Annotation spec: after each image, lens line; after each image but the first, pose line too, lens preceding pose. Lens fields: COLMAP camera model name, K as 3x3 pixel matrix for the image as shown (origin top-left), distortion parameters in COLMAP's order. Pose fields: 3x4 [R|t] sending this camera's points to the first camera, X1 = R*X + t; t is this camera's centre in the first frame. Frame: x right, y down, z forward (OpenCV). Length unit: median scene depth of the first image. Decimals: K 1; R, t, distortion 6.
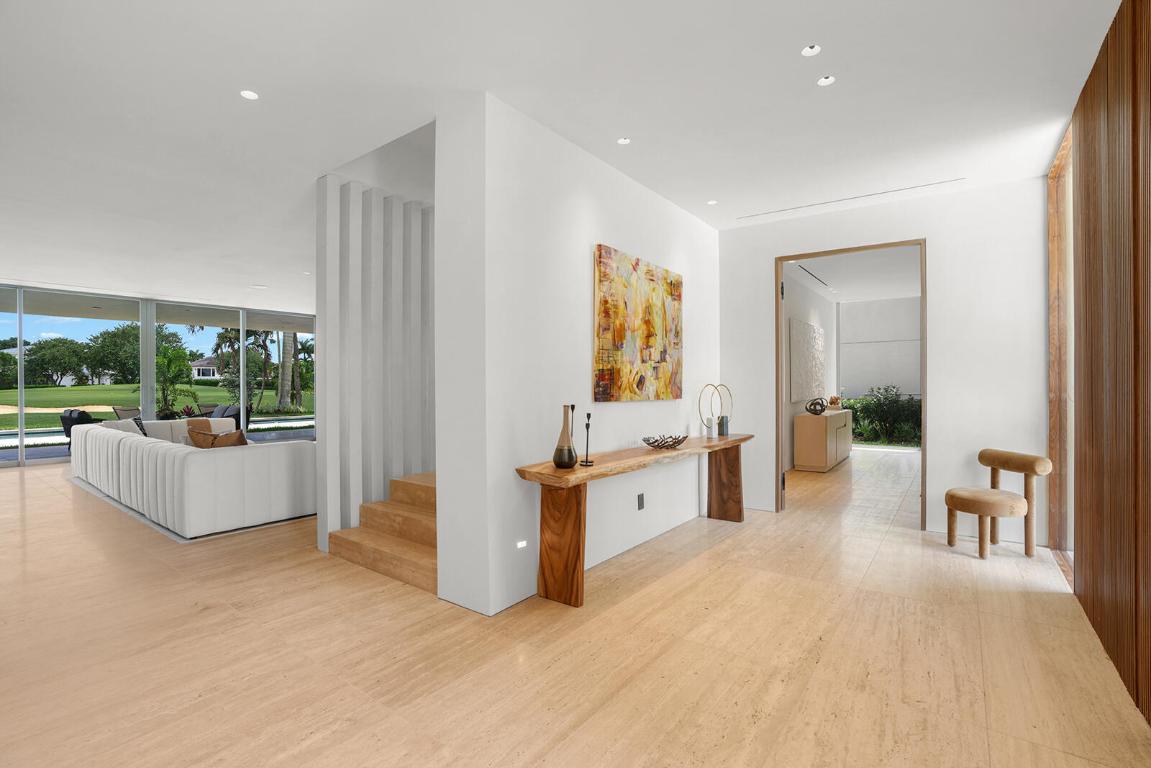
lens RADIAL K [[520.4, 0, 577.2], [0, 520.4, 381.5], [0, 0, 1]] dist [0.003856, 0.000160]
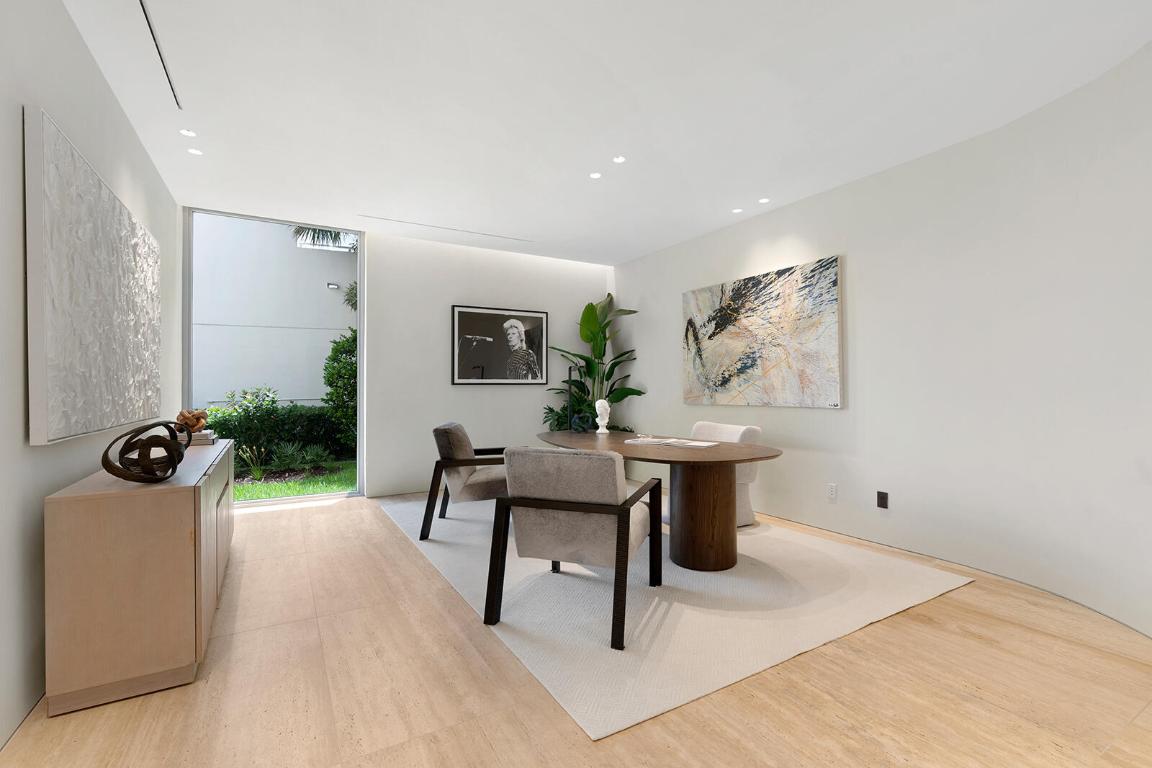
lens RADIAL K [[520.8, 0, 574.5], [0, 520.8, 381.4], [0, 0, 1]] dist [0.003856, 0.000160]
pose [[0.406507, 0.004971, 0.913634, 0.229223], [0.002916, 0.999973, -0.006739, 0.008524], [-0.913643, 0.005404, 0.406482, 0.527347]]
